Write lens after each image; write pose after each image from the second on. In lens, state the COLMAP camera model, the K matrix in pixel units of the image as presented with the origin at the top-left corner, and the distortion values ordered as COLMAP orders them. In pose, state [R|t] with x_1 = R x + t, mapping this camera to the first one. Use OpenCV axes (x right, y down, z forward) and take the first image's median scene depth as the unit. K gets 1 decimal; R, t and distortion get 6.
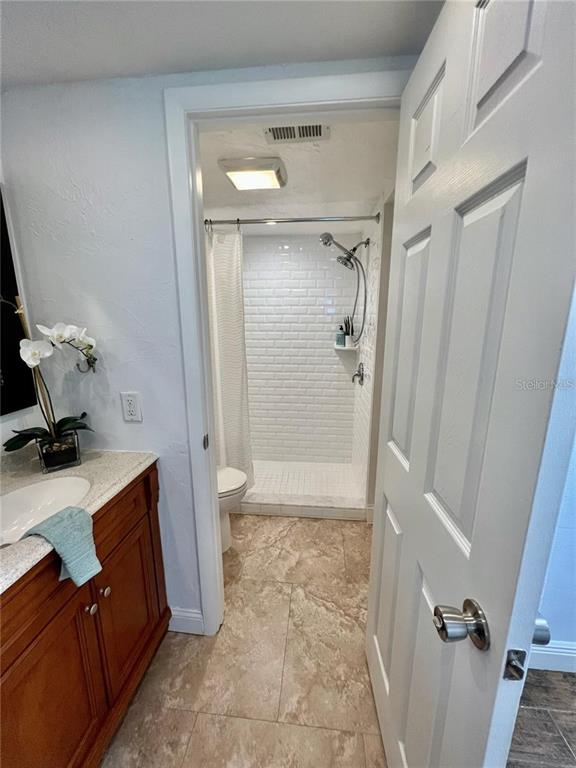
lens RADIAL K [[307.2, 0, 290.9], [0, 307.2, 380.2], [0, 0, 1]] dist [-0.000656, -0.000180]
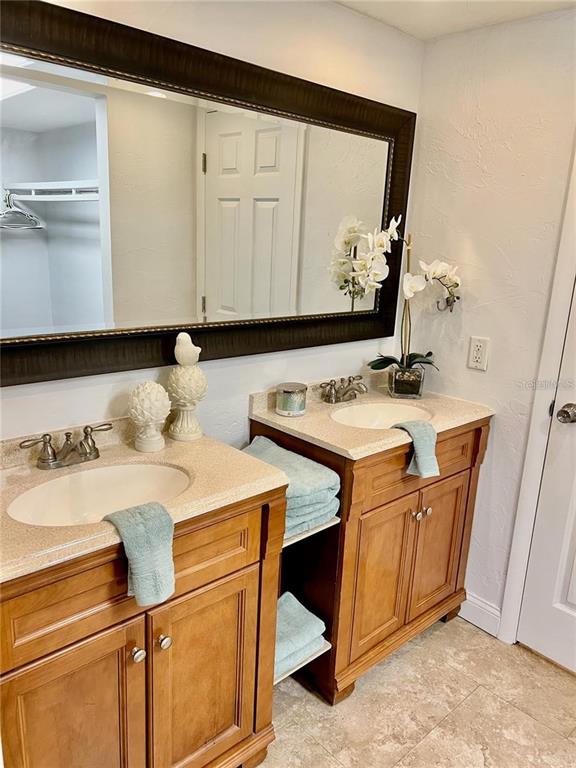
lens RADIAL K [[585.5, 0, 290.9], [0, 585.5, 385.5], [0, 0, 1]] dist [0.046103, -0.043466]
pose [[0.751210, 0.201896, -0.628428, 0.208130], [-0.186405, 0.978208, 0.091447, 0.131882], [0.633196, 0.048446, 0.772474, -0.783407]]
